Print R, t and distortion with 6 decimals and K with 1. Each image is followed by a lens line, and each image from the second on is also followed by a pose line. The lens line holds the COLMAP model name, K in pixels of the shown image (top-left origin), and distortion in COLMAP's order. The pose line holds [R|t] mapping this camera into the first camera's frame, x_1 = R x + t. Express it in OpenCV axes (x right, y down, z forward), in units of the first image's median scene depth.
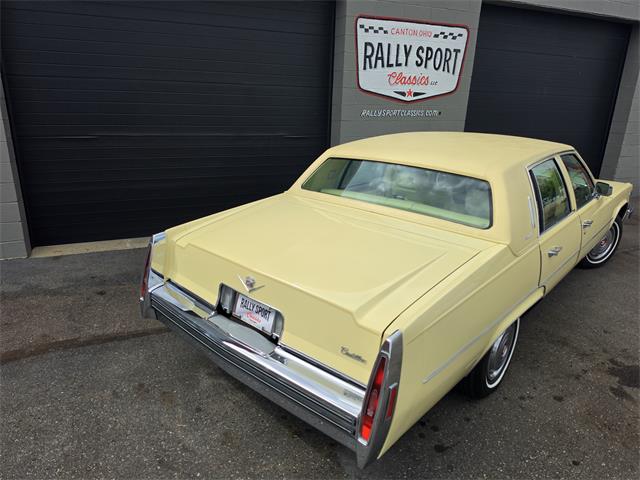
lens RADIAL K [[443.0, 0, 311.5], [0, 443.0, 239.1], [0, 0, 1]] dist [0.053820, -0.059845]
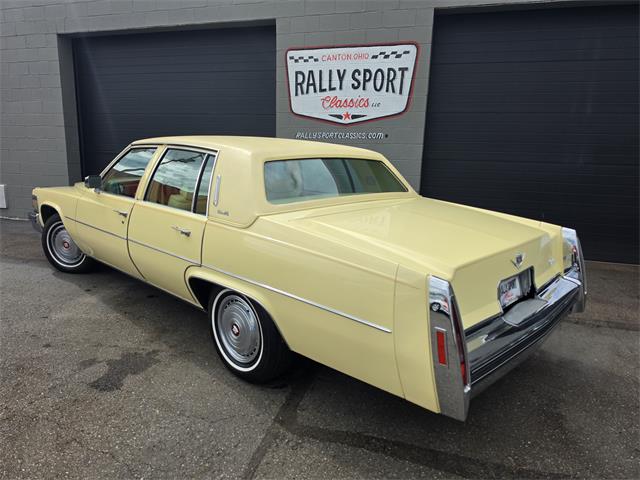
lens RADIAL K [[443.0, 0, 309.5], [0, 443.0, 237.5], [0, 0, 1]] dist [0.053820, -0.059845]
pose [[0.765784, 0.114436, -0.632834, 0.839793], [-0.196522, 0.978610, -0.060846, 0.014848], [0.612335, 0.170961, 0.771893, 0.238712]]
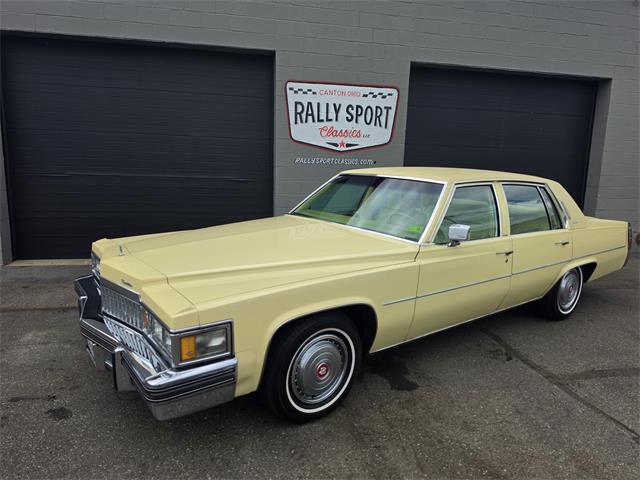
lens RADIAL K [[443.0, 0, 319.9], [0, 443.0, 245.0], [0, 0, 1]] dist [0.053820, -0.059845]
pose [[0.981019, 0.029262, -0.191690, 0.400500], [-0.057919, 0.987639, -0.145650, 0.094745], [0.185059, 0.153988, 0.970588, -0.064566]]
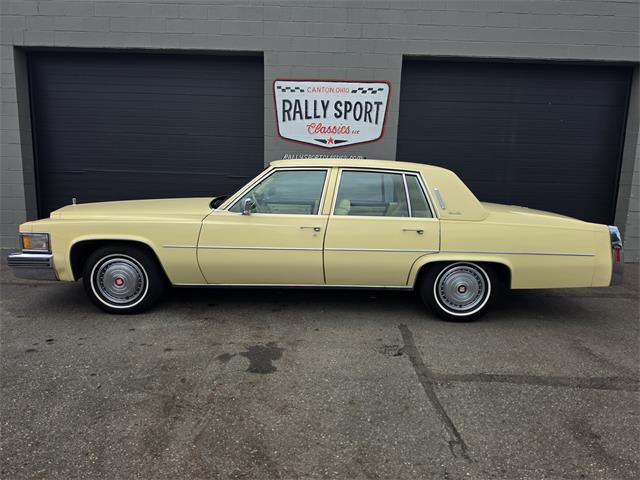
lens RADIAL K [[443.0, 0, 318.2], [0, 443.0, 243.6], [0, 0, 1]] dist [0.053820, -0.059845]
pose [[0.920564, 0.055582, -0.386617, 0.662843], [-0.118709, 0.982815, -0.141363, 0.096274], [0.372116, 0.176028, 0.911342, 0.006053]]
